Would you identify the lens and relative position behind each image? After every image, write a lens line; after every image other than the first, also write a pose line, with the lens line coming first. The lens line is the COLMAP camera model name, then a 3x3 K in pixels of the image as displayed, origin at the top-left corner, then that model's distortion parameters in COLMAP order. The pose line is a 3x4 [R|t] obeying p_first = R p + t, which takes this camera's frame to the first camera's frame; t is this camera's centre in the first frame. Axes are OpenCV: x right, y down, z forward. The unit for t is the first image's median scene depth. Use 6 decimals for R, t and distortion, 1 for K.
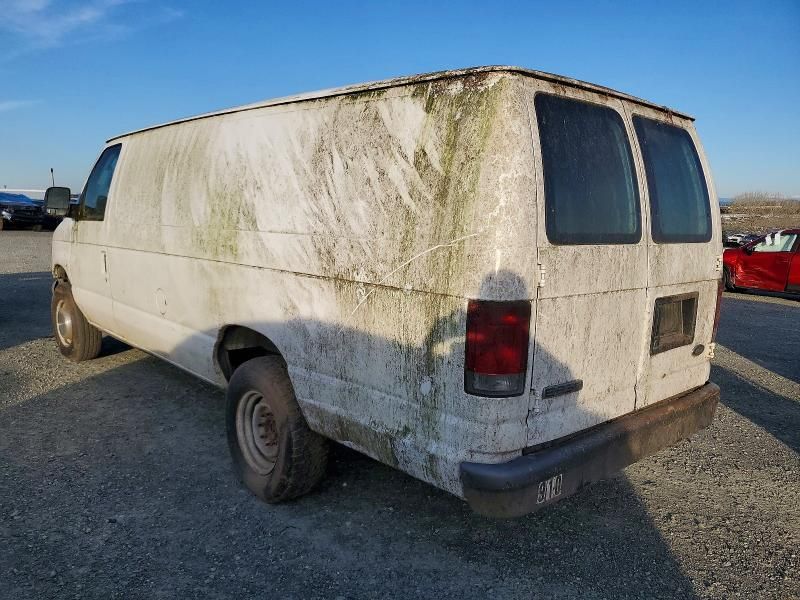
lens RADIAL K [[624.3, 0, 400.0], [0, 624.3, 300.0], [0, 0, 1]] dist [0.006249, 0.001628]
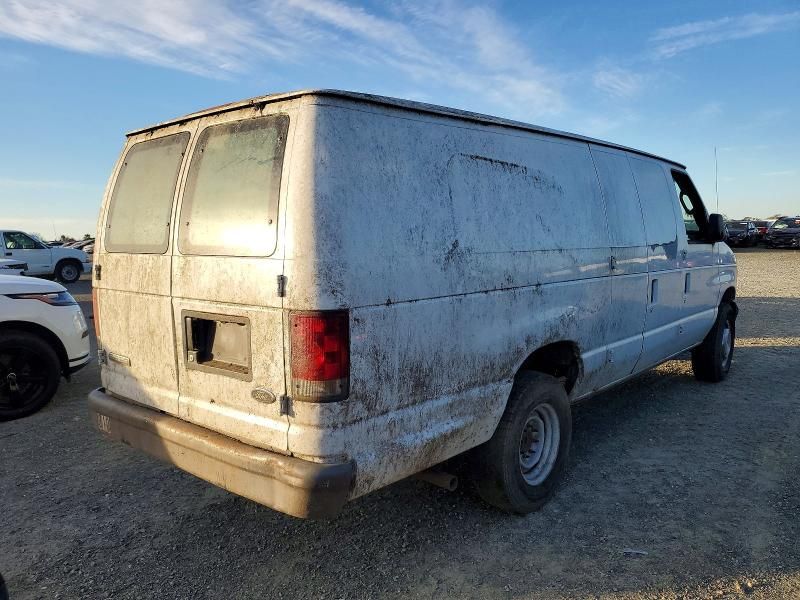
lens RADIAL K [[624.3, 0, 400.0], [0, 624.3, 300.0], [0, 0, 1]] dist [0.006249, 0.001628]
pose [[0.131896, 0.072254, -0.988627, 0.794158], [-0.122219, 0.990916, 0.056116, -0.064060], [0.983700, 0.113427, 0.139529, 0.662212]]
